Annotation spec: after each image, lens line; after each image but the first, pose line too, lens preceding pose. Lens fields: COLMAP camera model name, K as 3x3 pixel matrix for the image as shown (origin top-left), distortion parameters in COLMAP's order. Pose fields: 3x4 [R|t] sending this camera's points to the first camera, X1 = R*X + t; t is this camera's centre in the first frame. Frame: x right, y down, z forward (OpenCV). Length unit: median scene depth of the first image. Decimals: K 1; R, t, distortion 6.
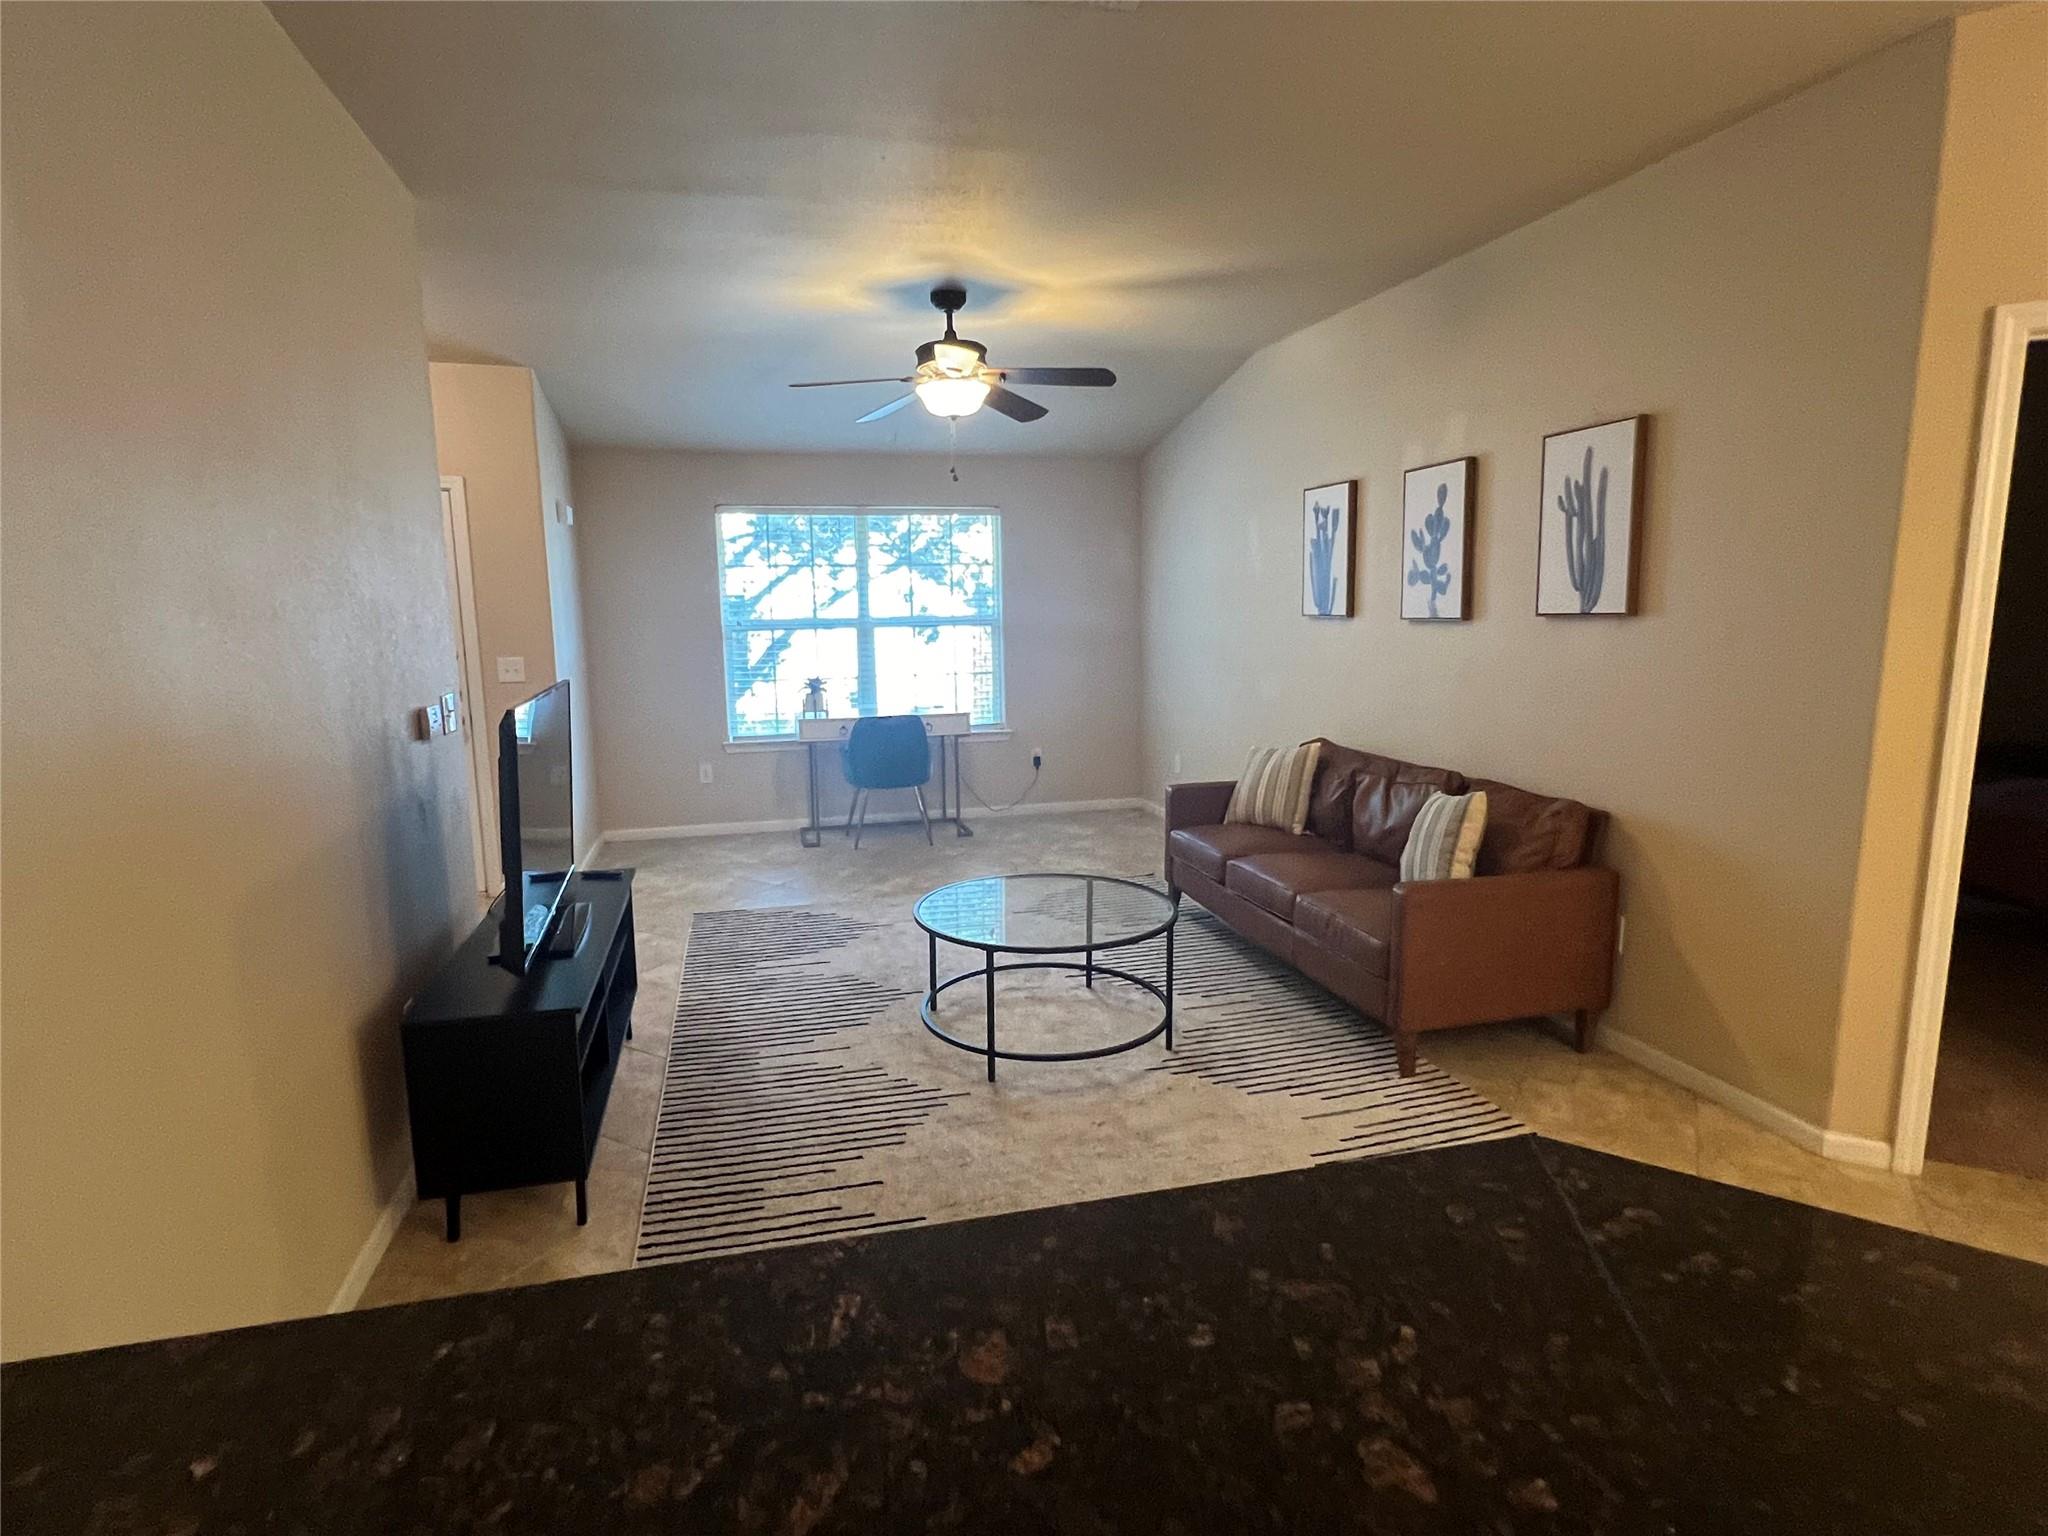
lens RADIAL K [[1081.1, 0, 1009.2], [0, 1081.1, 773.1], [0, 0, 1]] dist [-0.006600, 0.002943]
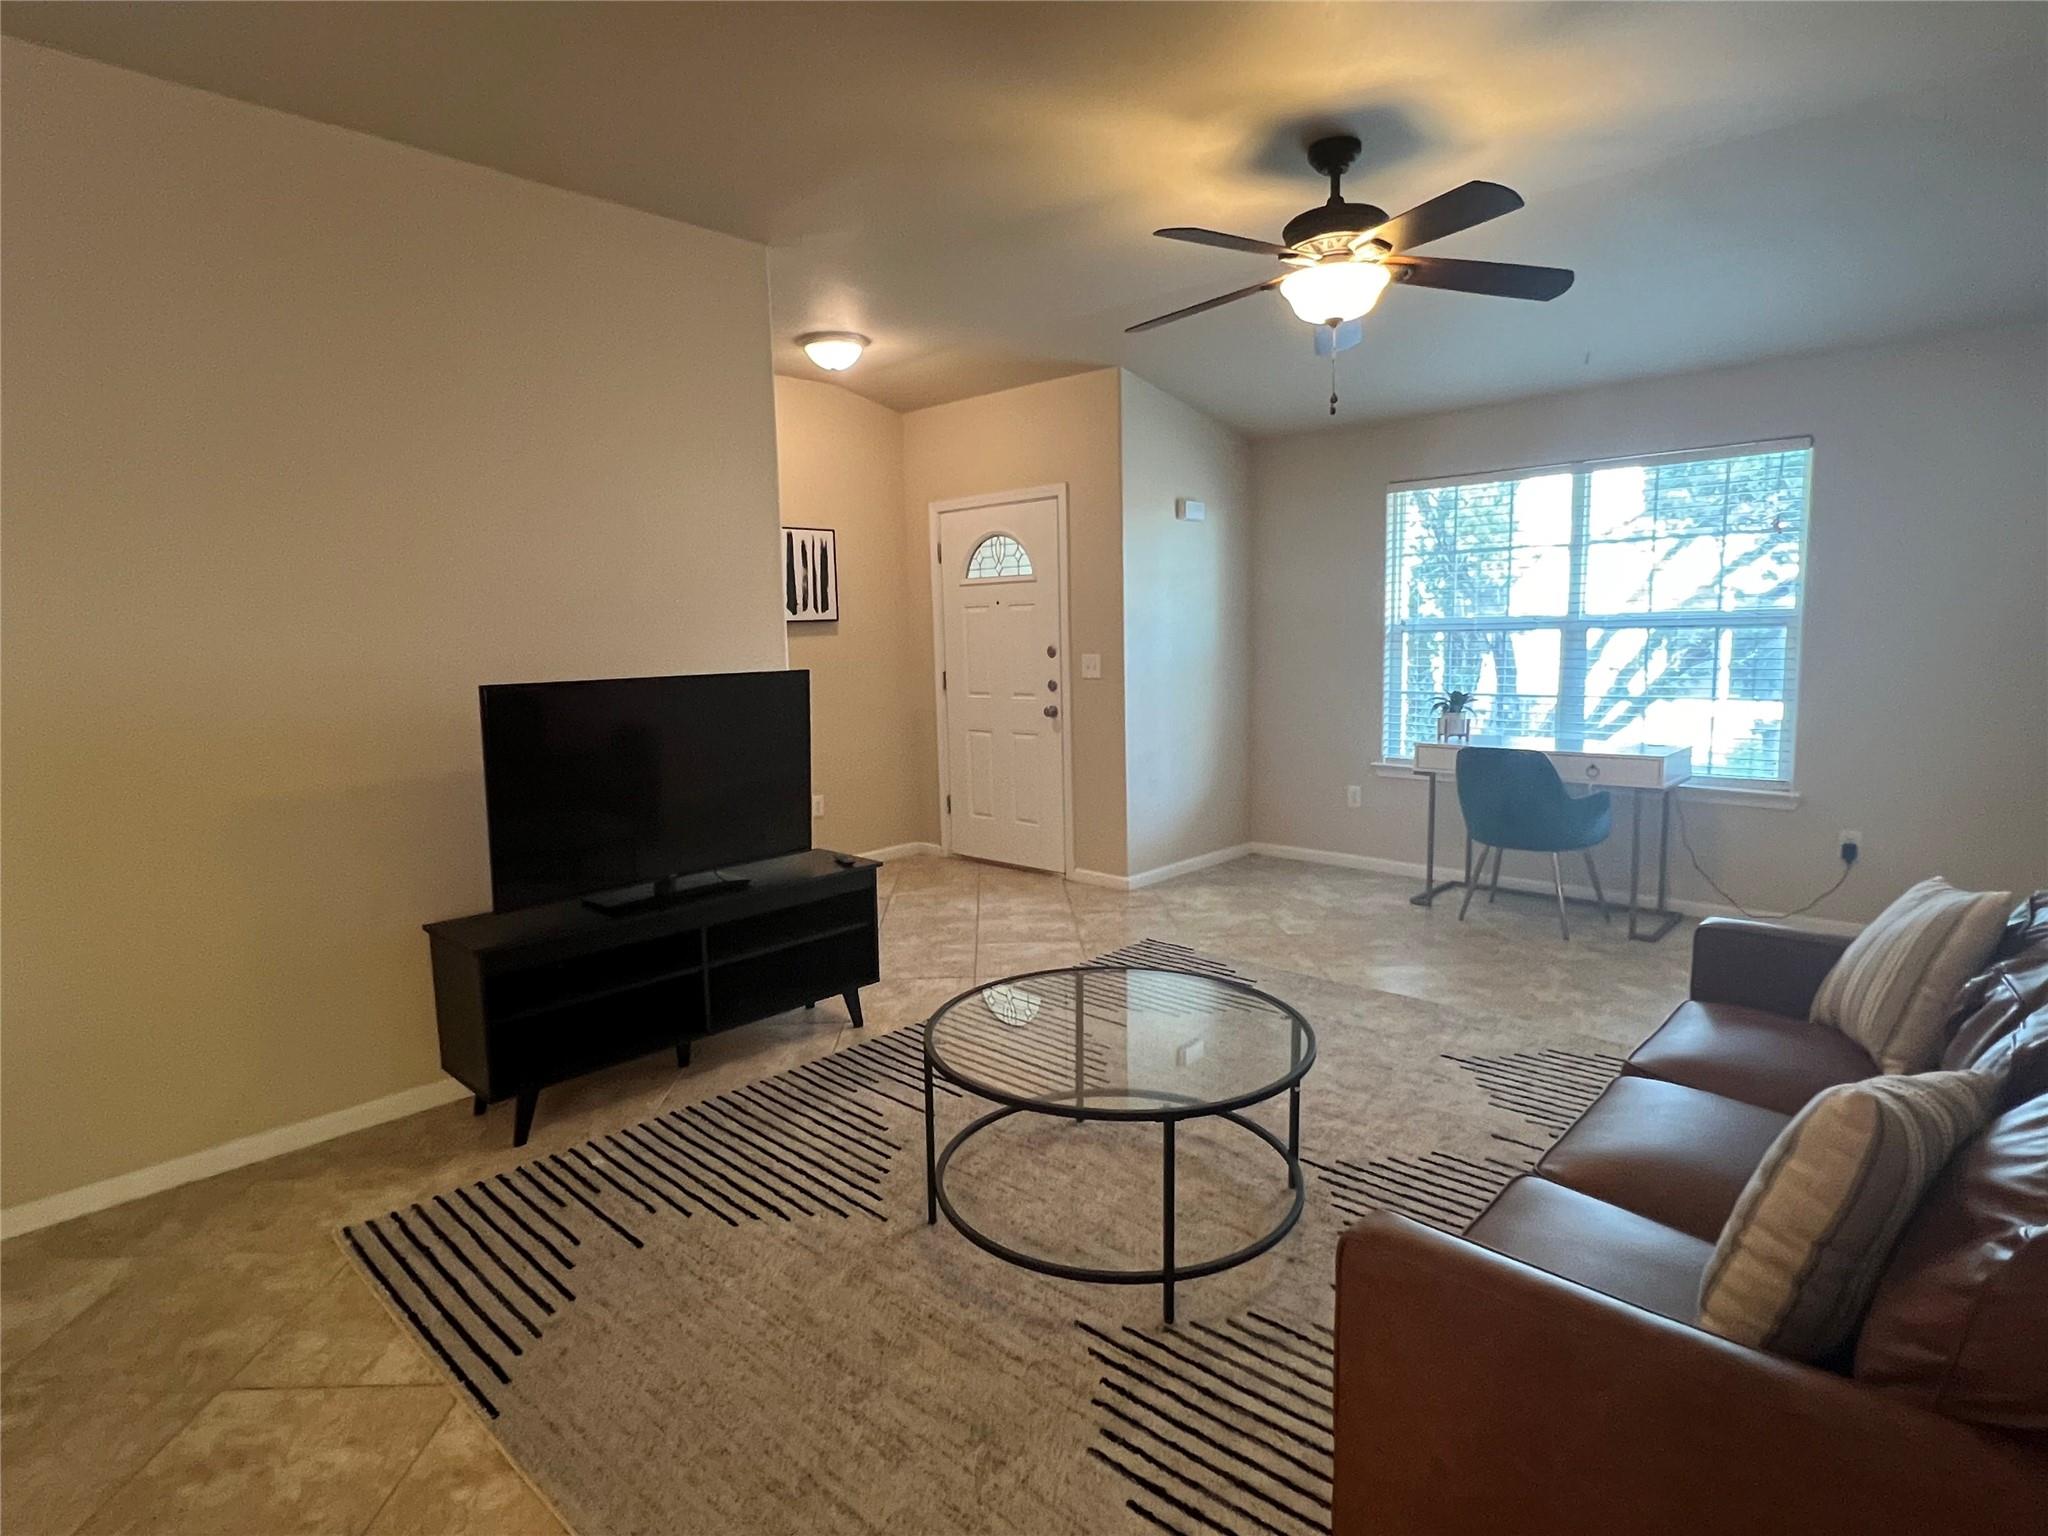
lens RADIAL K [[1081.1, 0, 1021.8], [0, 1081.1, 771.4], [0, 0, 1]] dist [-0.006600, 0.002943]
pose [[0.535851, 0.112338, -0.836806, 0.464497], [-0.120319, 0.991154, 0.056012, -0.056412], [0.835696, 0.070670, 0.544627, 0.475246]]
